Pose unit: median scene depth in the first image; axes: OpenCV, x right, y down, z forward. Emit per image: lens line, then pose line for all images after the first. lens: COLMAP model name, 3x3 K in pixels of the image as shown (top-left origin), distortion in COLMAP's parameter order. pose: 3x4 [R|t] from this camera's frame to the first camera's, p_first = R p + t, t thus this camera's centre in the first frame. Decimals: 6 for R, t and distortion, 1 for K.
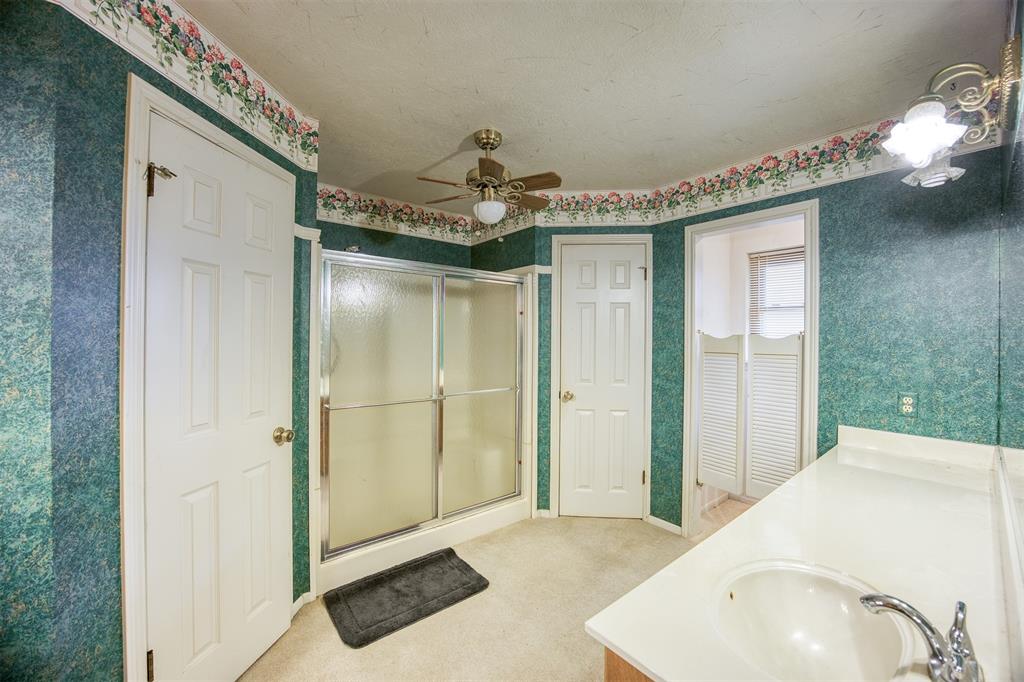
lens RADIAL K [[396.9, 0, 515.3], [0, 396.9, 337.9], [0, 0, 1]] dist [-0.025572, 0.002948]
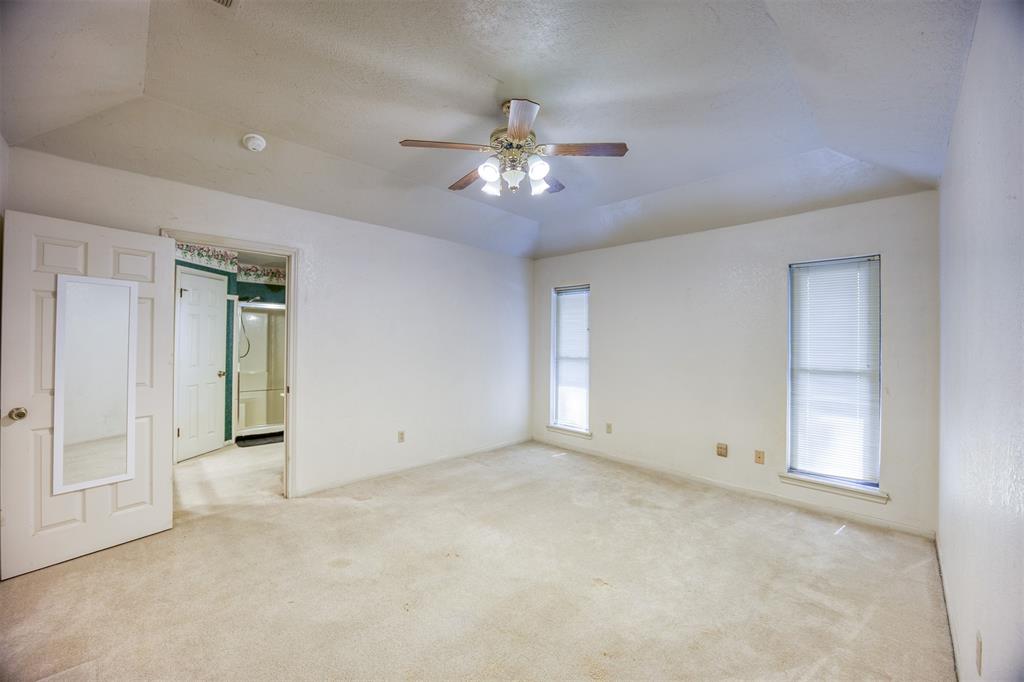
lens RADIAL K [[396.9, 0, 512.2], [0, 396.9, 337.8], [0, 0, 1]] dist [-0.025572, 0.002948]
pose [[0.995693, 0.003662, 0.092640, 1.053898], [-0.002679, 0.999939, -0.010732, 0.017809], [-0.092673, 0.010438, 0.995642, -1.714352]]
